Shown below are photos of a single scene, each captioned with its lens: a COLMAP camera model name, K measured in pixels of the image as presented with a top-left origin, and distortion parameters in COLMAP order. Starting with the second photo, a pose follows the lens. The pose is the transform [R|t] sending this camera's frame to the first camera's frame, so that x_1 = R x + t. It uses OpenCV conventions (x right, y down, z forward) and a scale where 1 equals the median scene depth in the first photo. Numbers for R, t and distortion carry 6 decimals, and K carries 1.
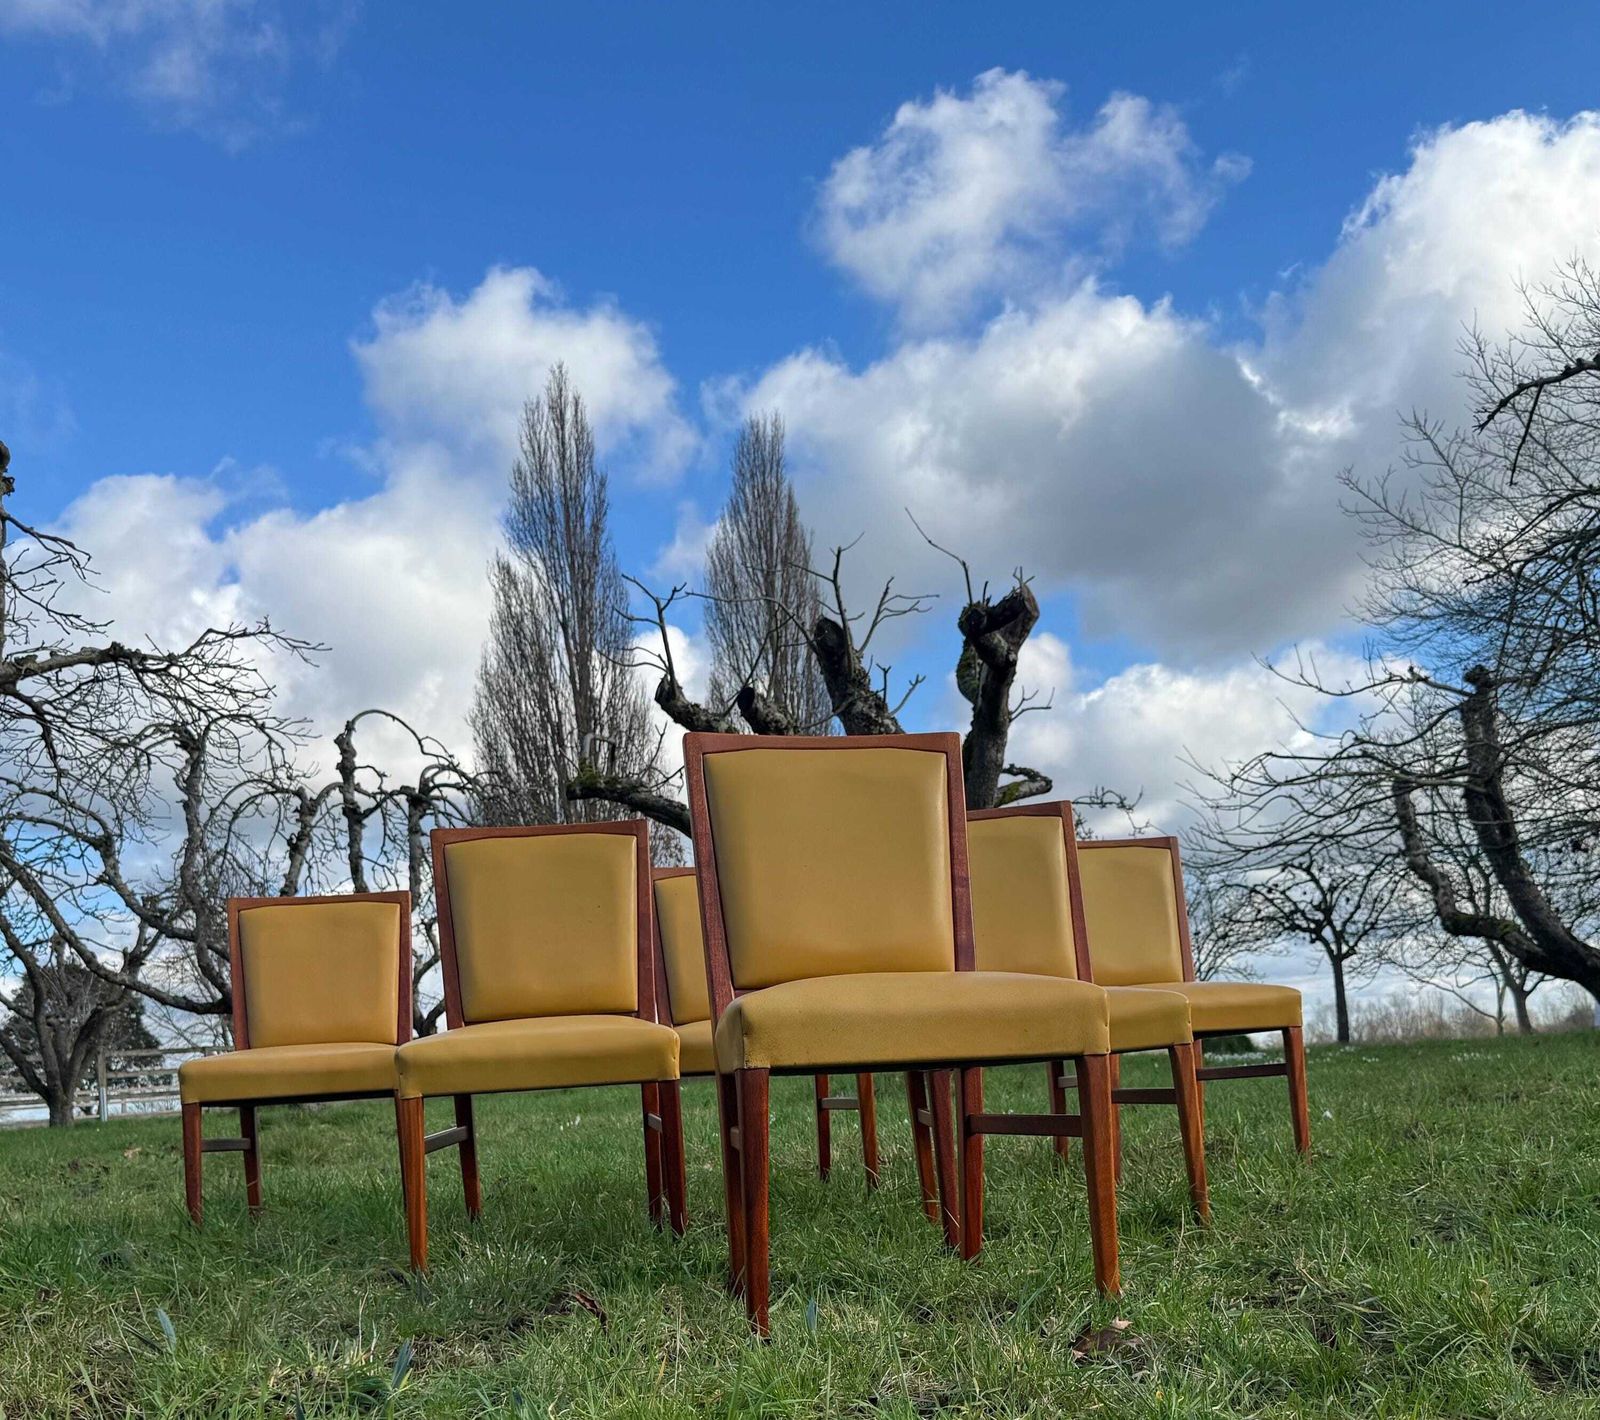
lens RADIAL K [[1758.9, 0, 845.0], [0, 1758.9, 1009.3], [0, 0, 1]] dist [0.188609, -0.427245]
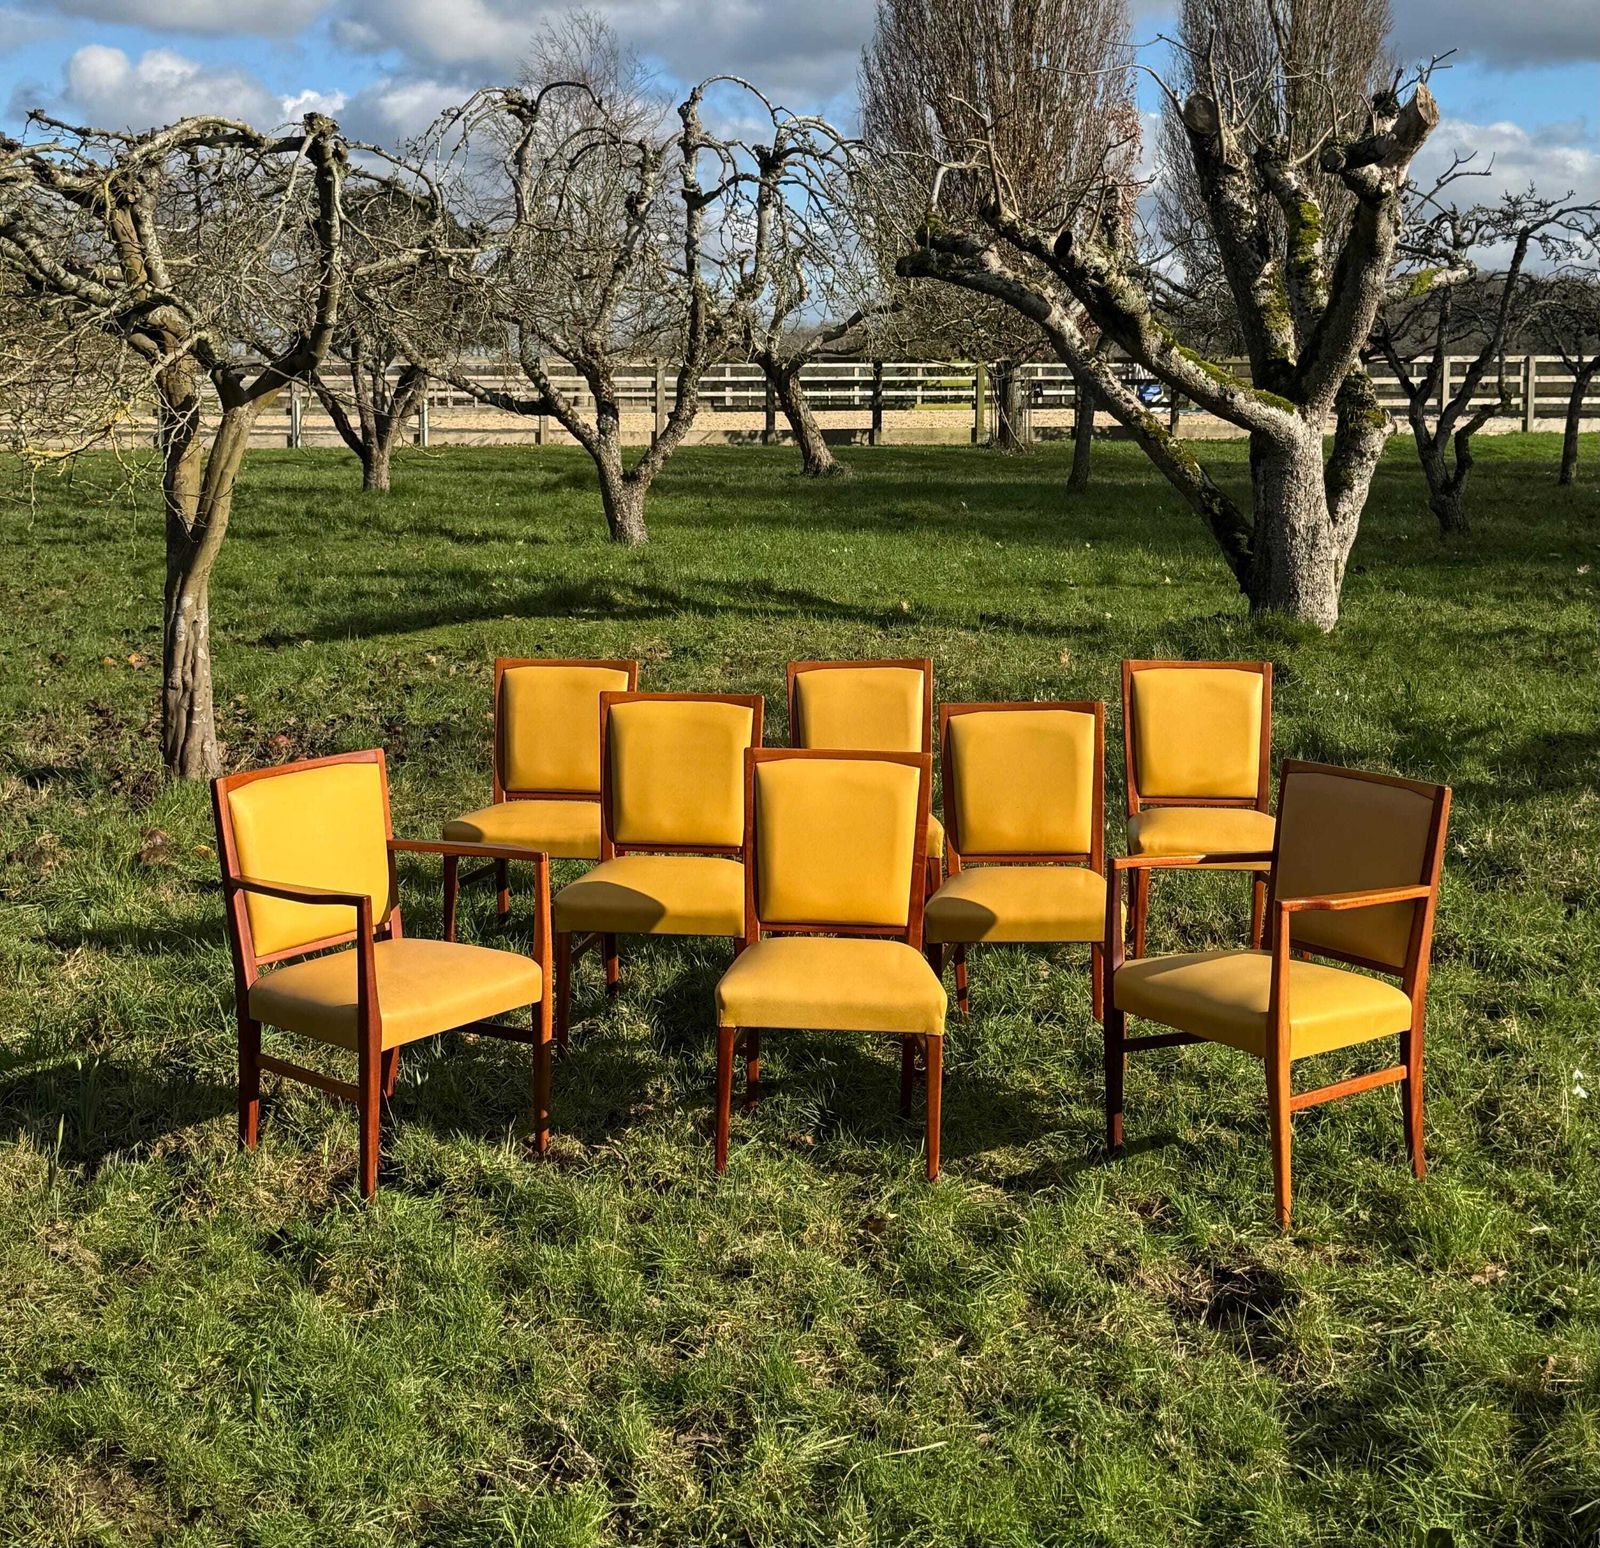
lens RADIAL K [[2470.2, 0, 800.6], [0, 2470.2, 585.1], [0, 0, 1]] dist [0.158062, -0.098332]
pose [[0.967606, 0.096679, -0.233218, 0.068498], [-0.063026, 0.987026, 0.147676, -0.095208], [0.244470, -0.128193, 0.961146, -0.159575]]
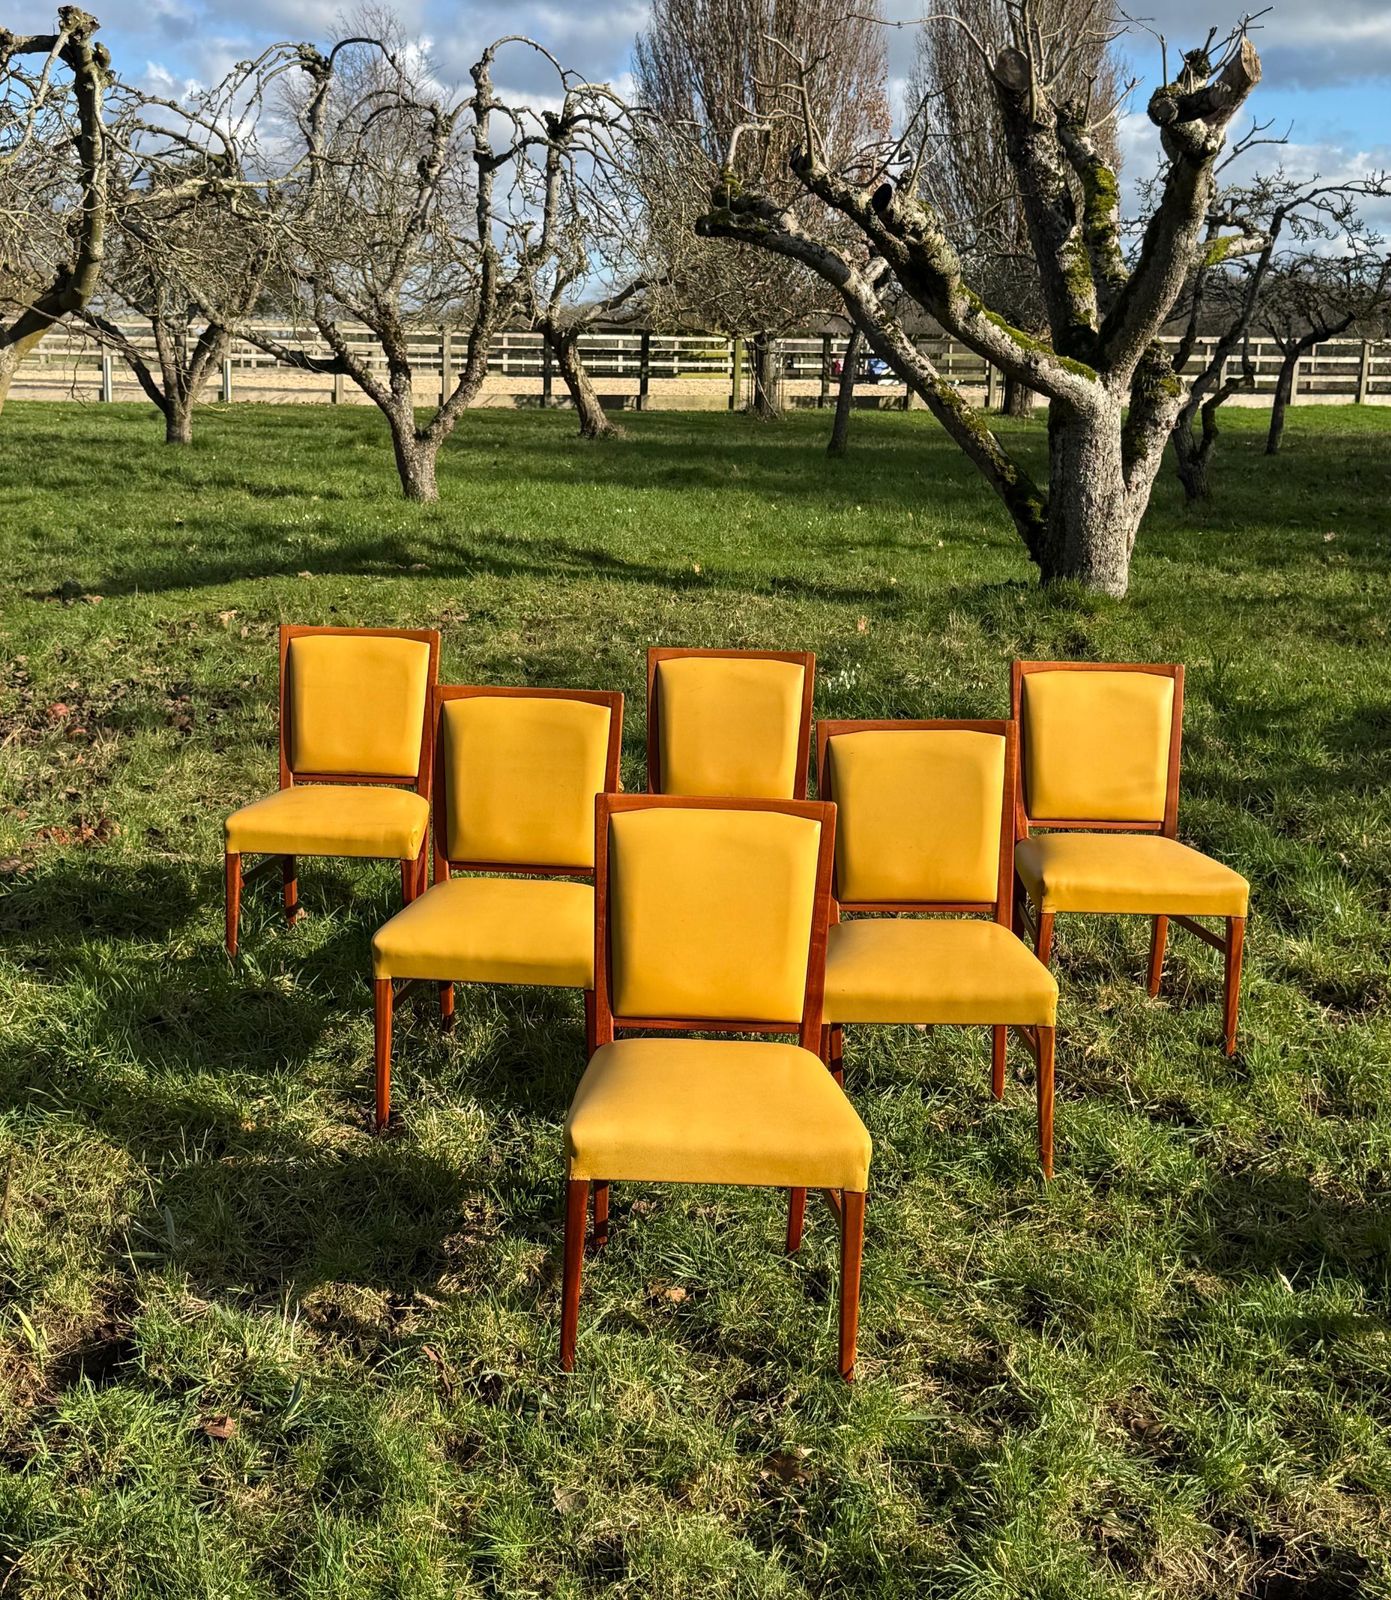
lens RADIAL K [[2102.4, 0, 655.1], [0, 2102.4, 714.1], [0, 0, 1]] dist [0.207199, -0.454882]
pose [[0.975501, 0.125717, -0.180537, 0.030541], [-0.082669, 0.969969, 0.228747, -0.082879], [0.203873, -0.208218, 0.956599, -0.052060]]
